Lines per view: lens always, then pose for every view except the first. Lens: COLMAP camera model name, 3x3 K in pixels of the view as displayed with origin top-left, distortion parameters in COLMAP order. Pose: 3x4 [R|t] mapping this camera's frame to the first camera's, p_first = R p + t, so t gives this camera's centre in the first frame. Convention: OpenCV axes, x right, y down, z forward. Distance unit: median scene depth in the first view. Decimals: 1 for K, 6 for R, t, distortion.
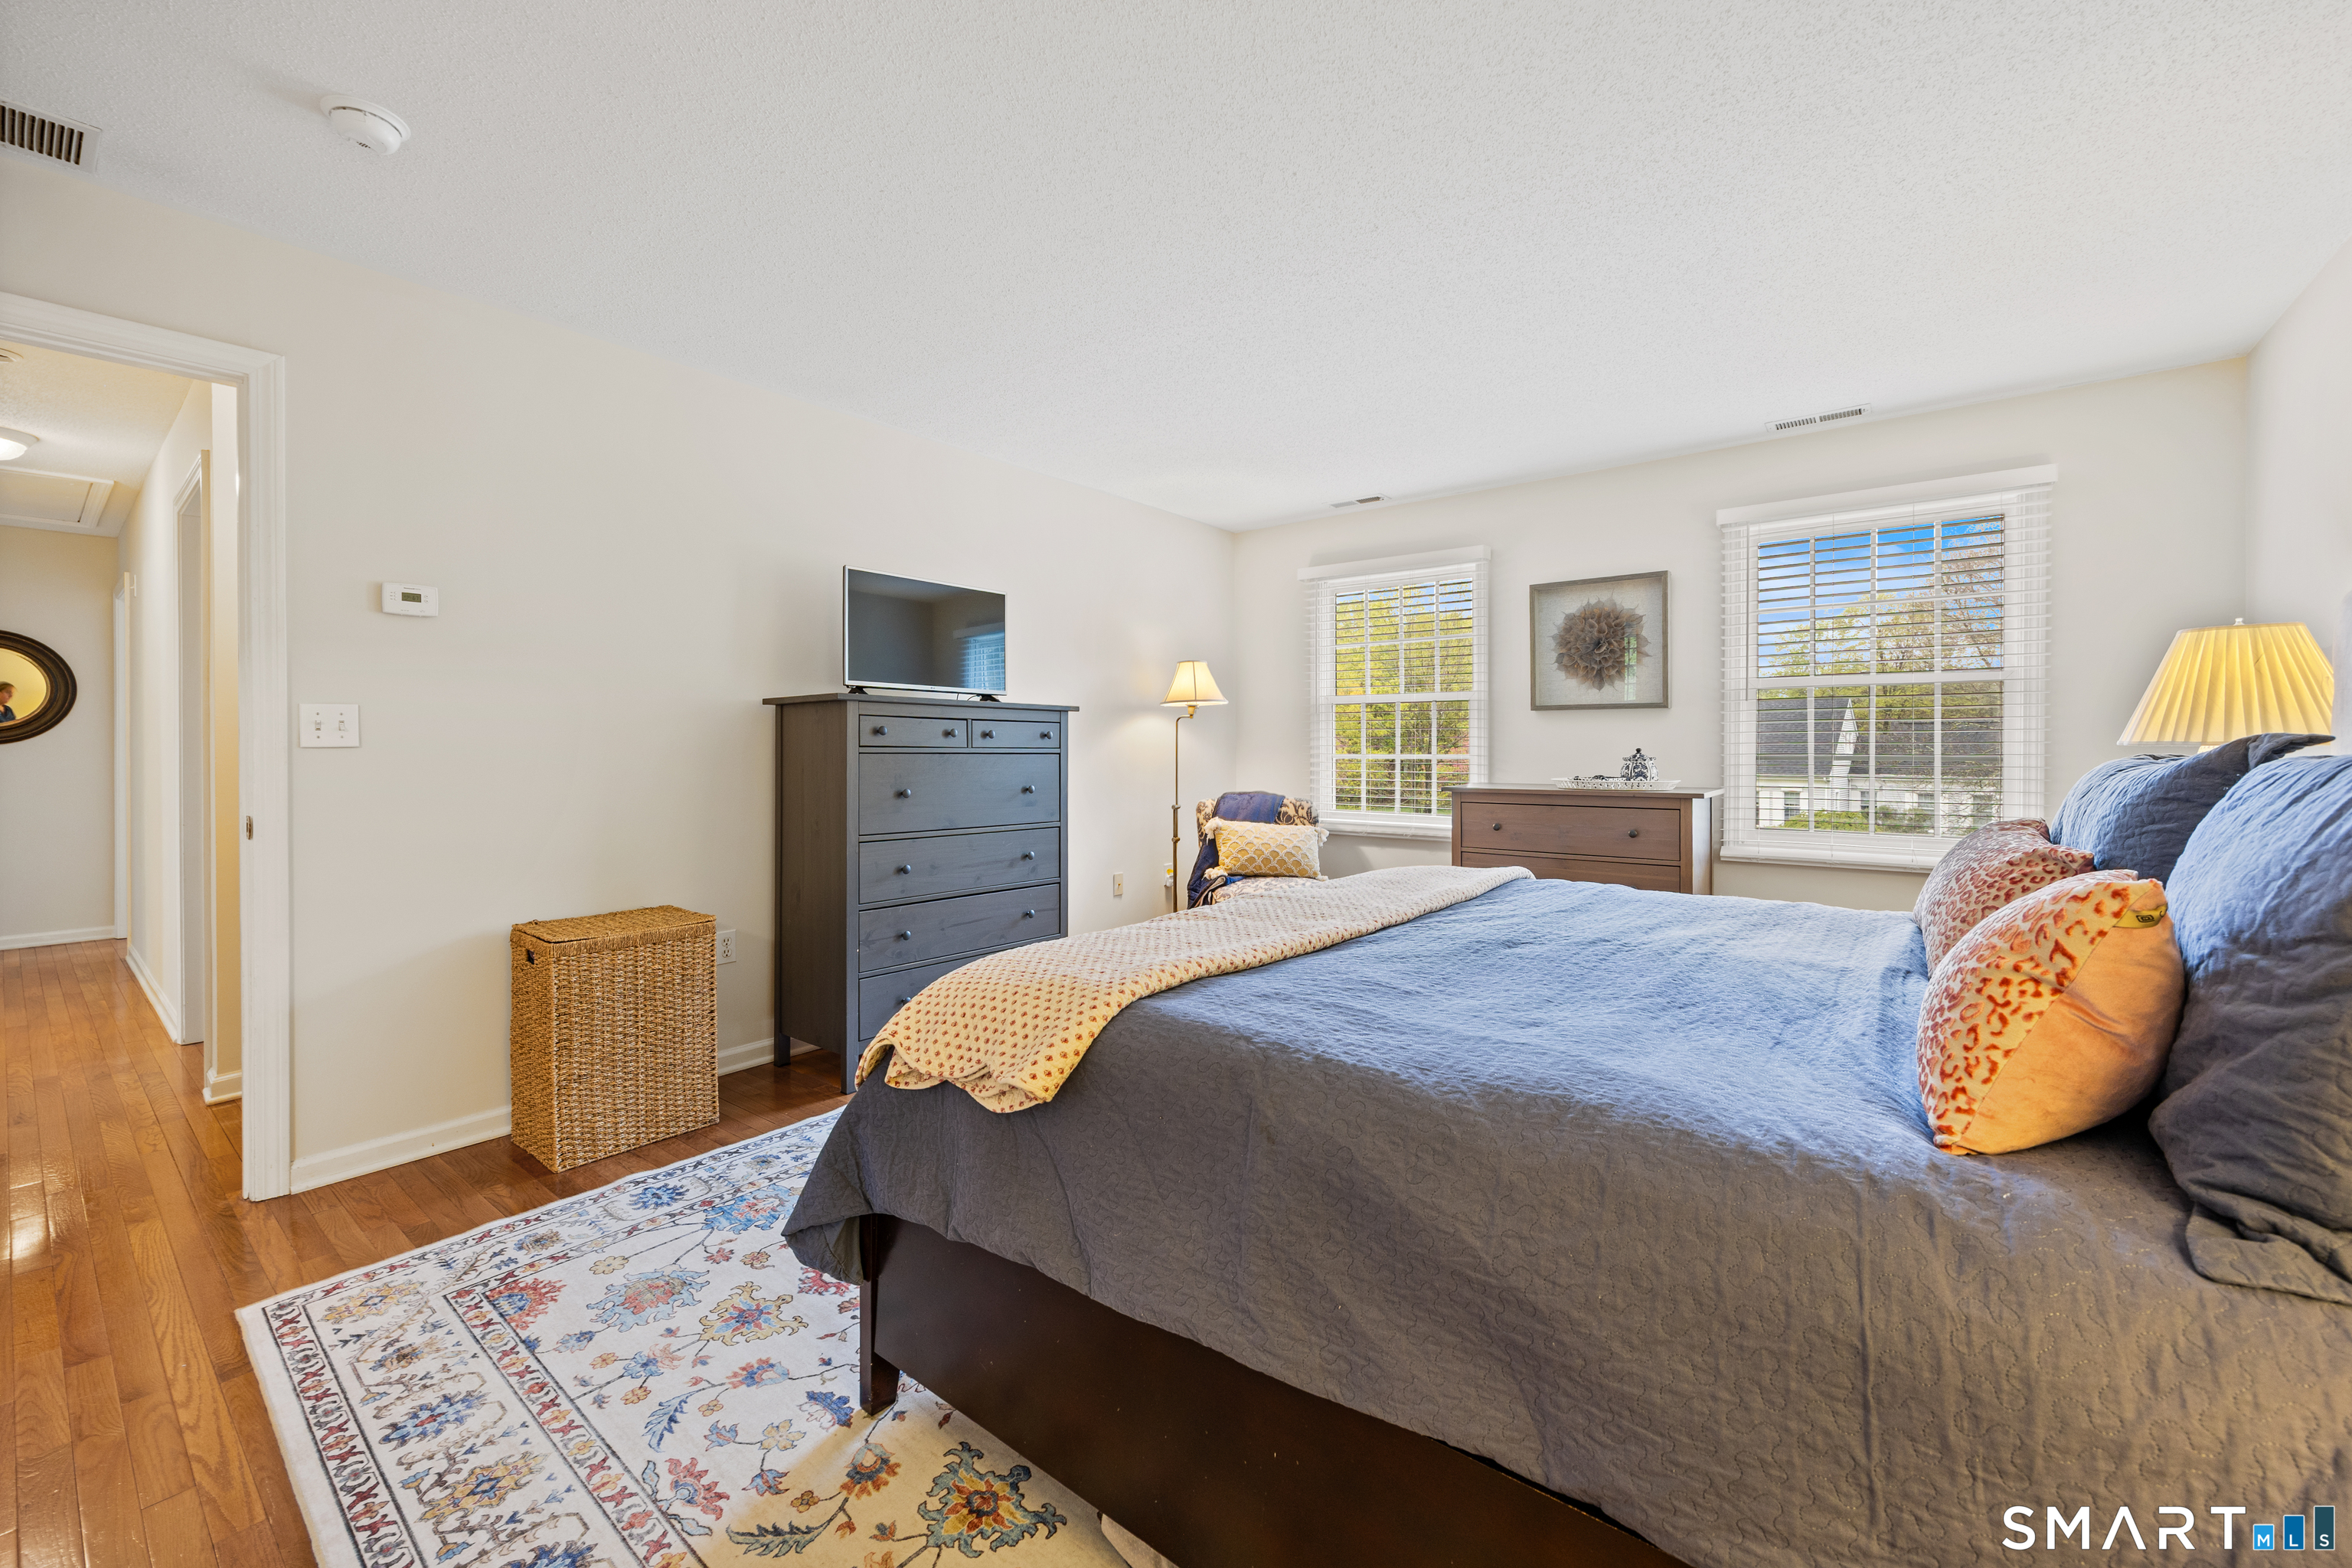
lens RADIAL K [[919.9, 0, 1178.0], [0, 919.9, 759.6], [0, 0, 1]] dist [-0.001460, 0.000006]
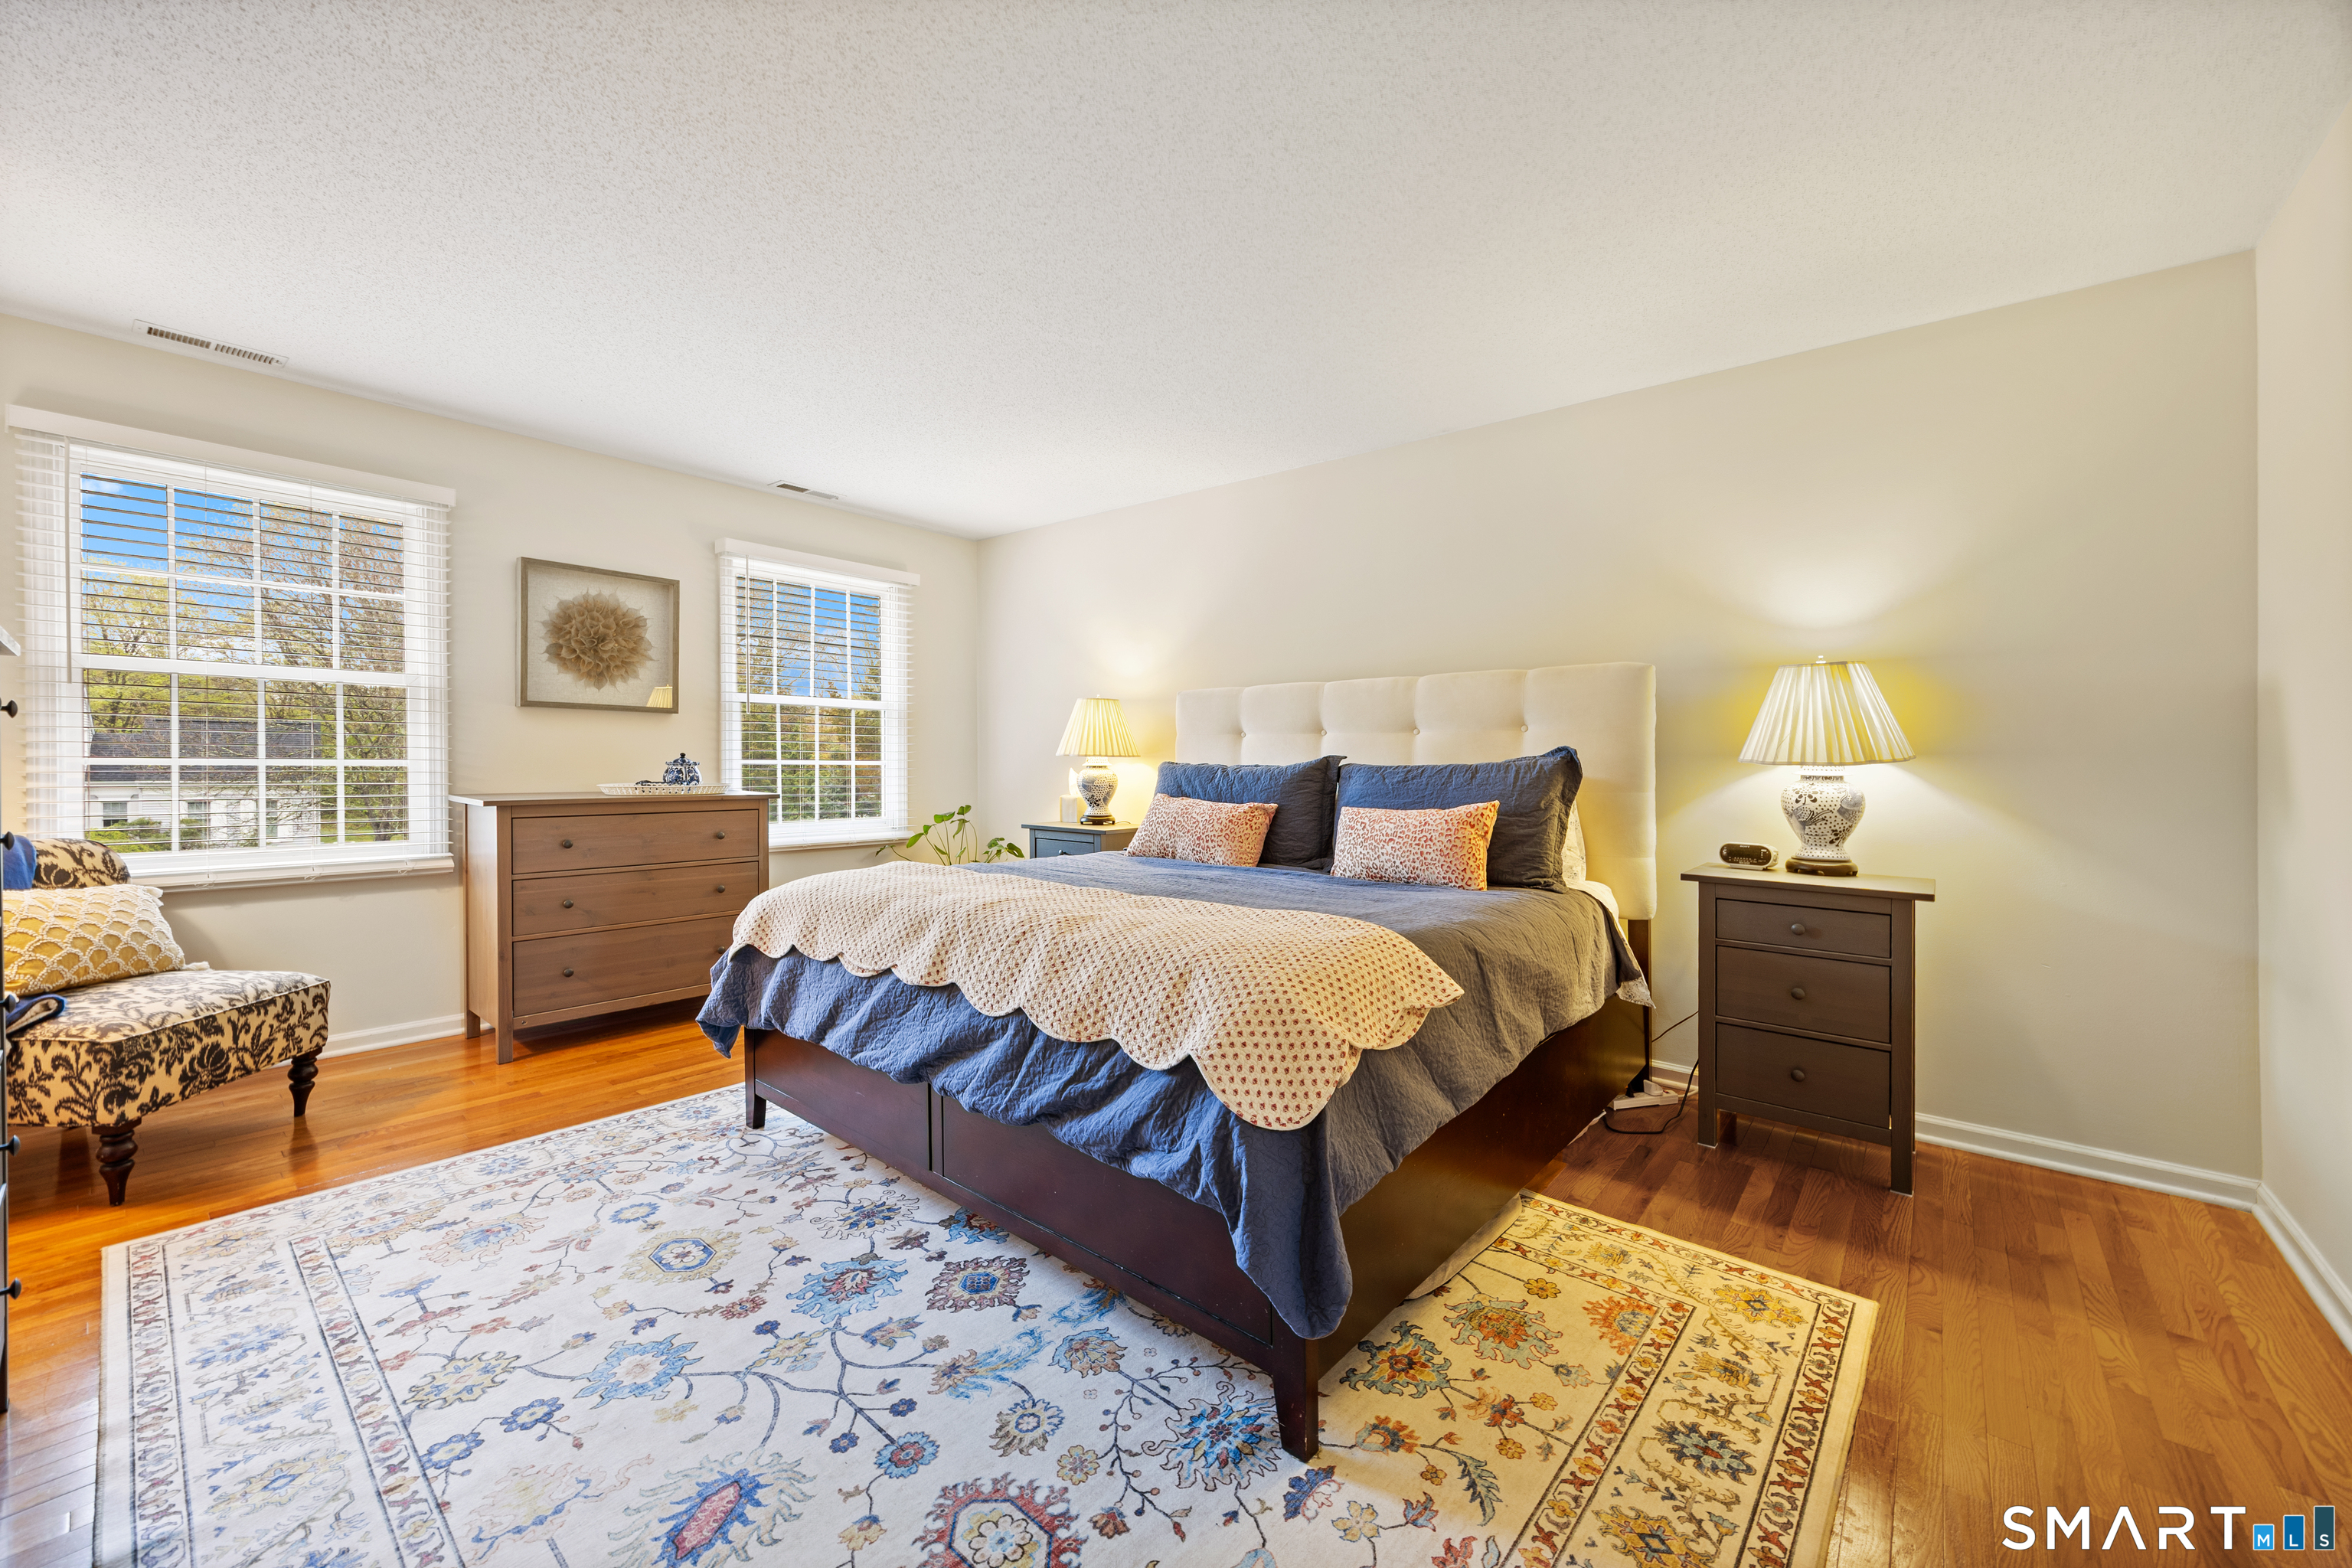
lens RADIAL K [[925.7, 0, 1185.3], [0, 925.7, 704.3], [0, 0, 1]] dist [0.019684, 0.000021]
pose [[0.027282, 0.063662, 0.997599, -1.471552], [-0.000026, 0.997970, -0.063685, -0.000491], [-0.999628, 0.001711, 0.027229, 1.199061]]
